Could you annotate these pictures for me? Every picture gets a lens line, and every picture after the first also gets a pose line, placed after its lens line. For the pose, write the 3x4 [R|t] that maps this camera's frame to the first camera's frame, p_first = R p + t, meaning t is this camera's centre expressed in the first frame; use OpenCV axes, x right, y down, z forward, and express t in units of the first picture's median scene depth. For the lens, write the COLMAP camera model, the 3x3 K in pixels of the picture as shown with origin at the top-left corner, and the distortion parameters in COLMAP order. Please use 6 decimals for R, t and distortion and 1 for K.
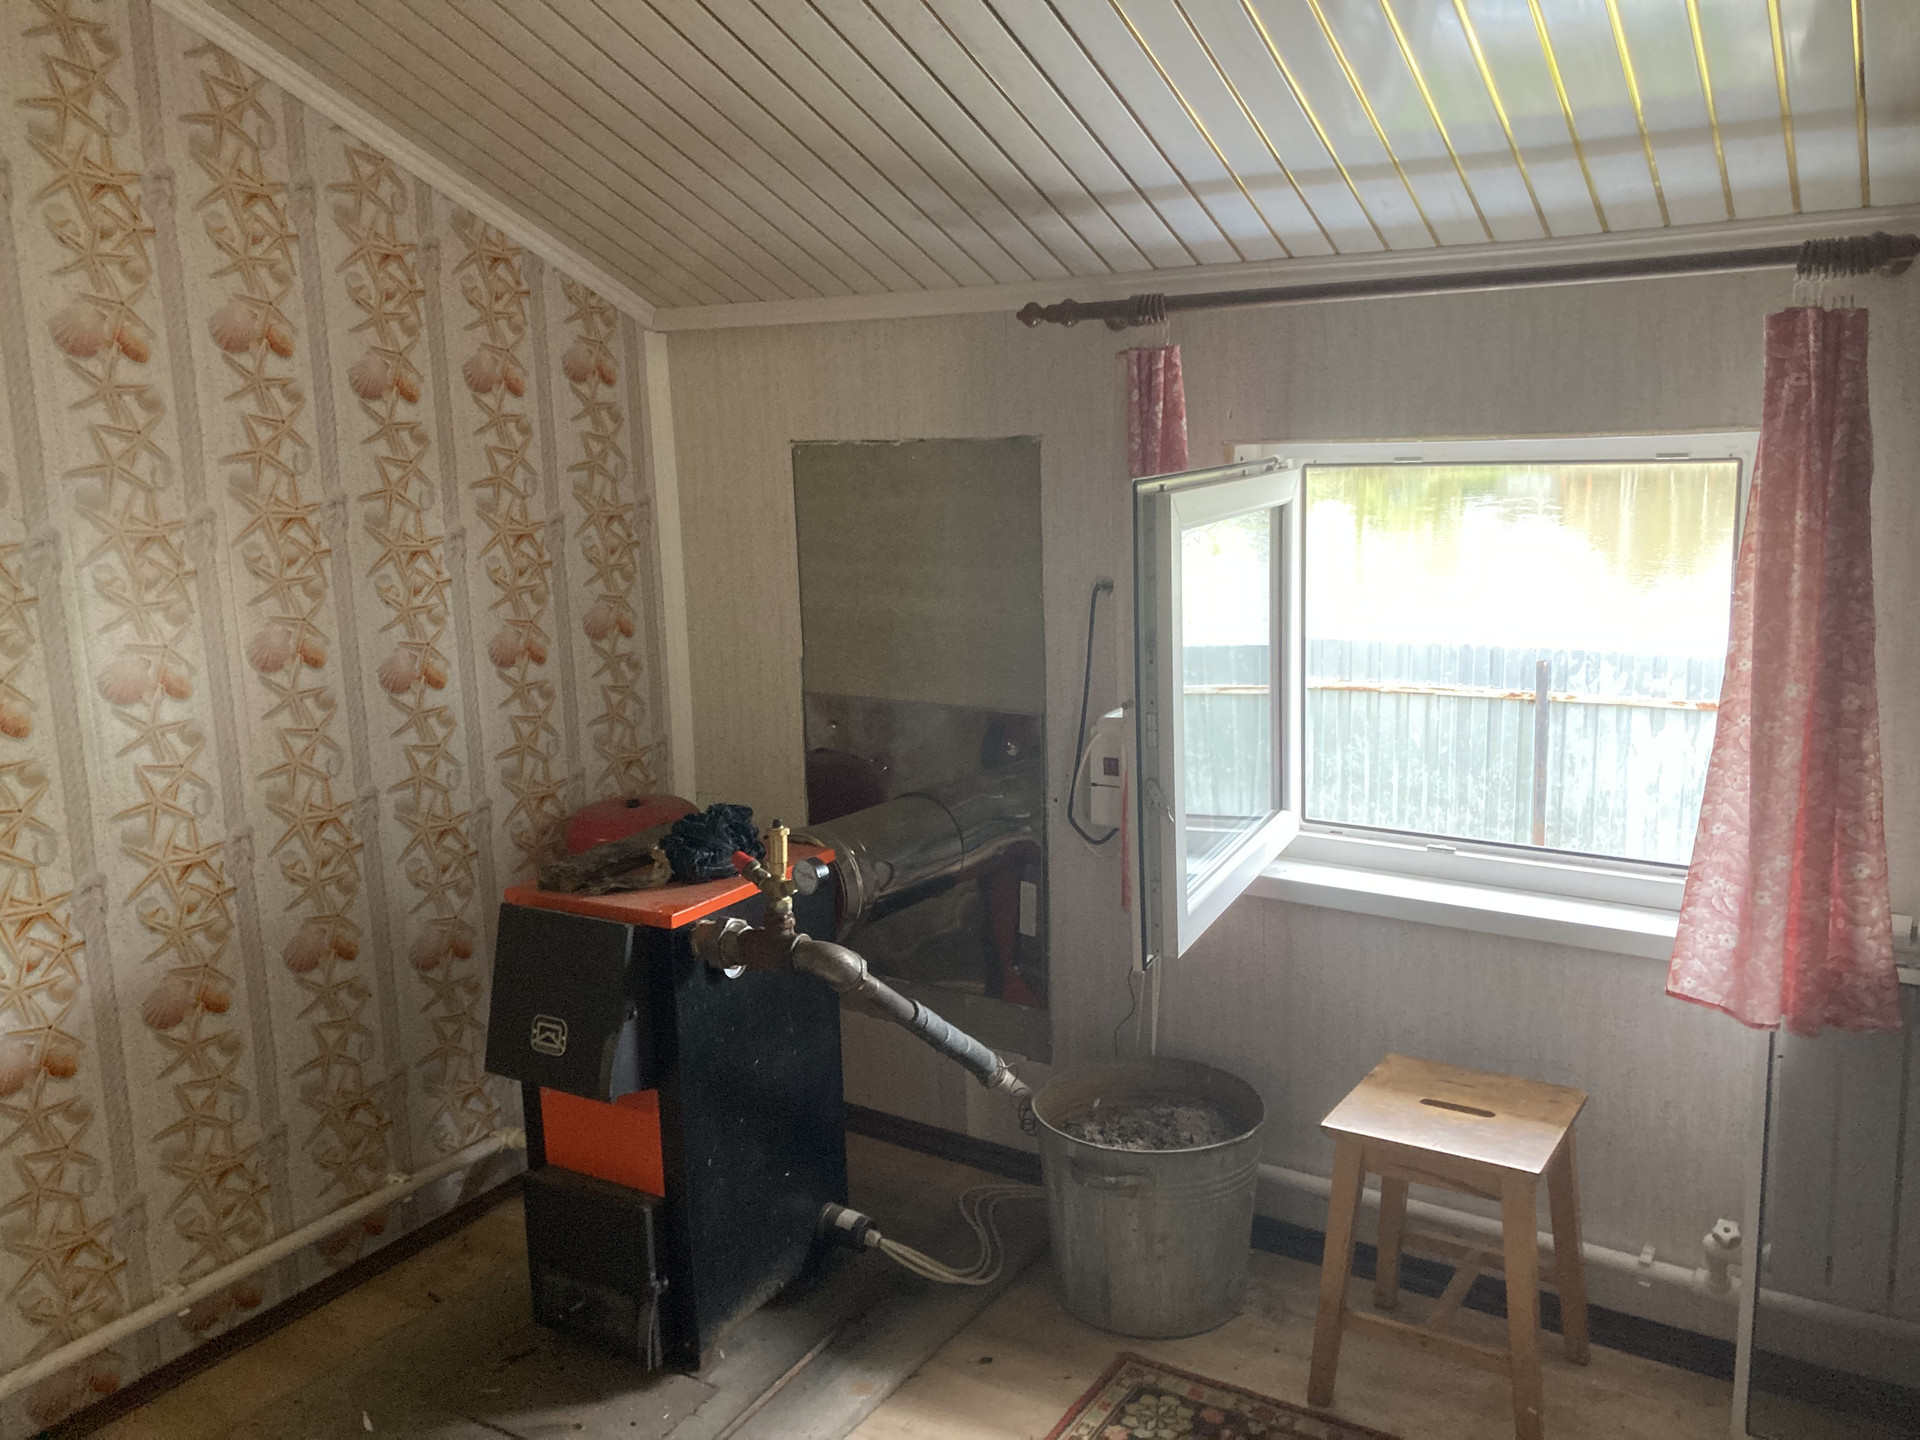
lens RADIAL K [[1562.9, 0, 952.4], [0, 1562.9, 690.9], [0, 0, 1]] dist [0.033229, -0.051526]
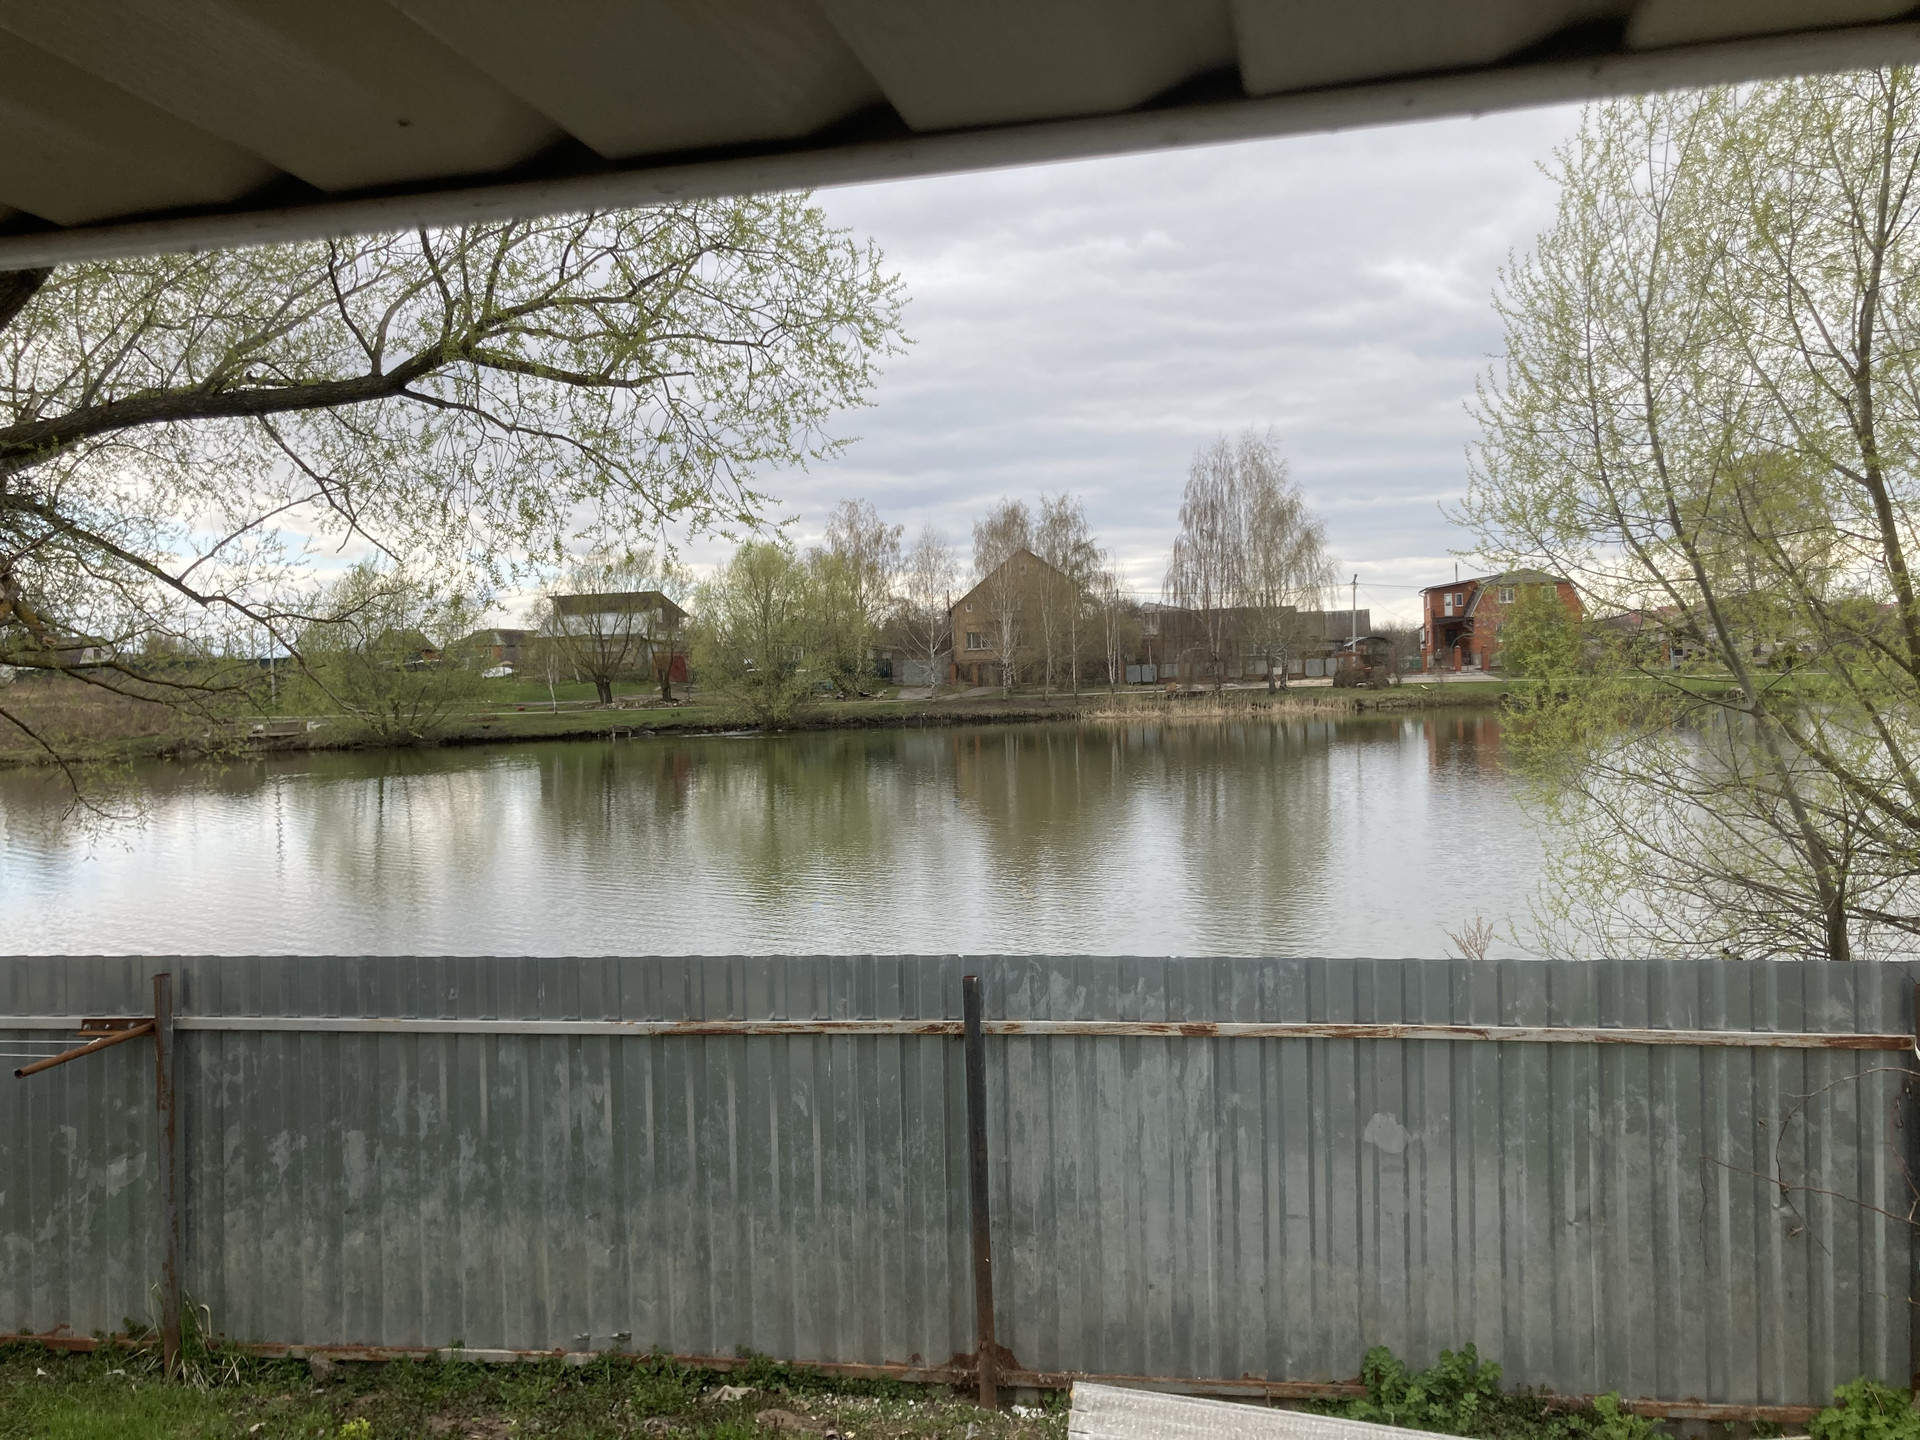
lens RADIAL K [[1562.9, 0, 954.2], [0, 1562.9, 704.8], [0, 0, 1]] dist [0.033229, -0.051526]
pose [[0.933020, -0.007107, 0.359753, 0.123800], [0.064745, 0.986802, -0.148422, -0.034841], [-0.353951, 0.161773, 0.921167, 0.352027]]
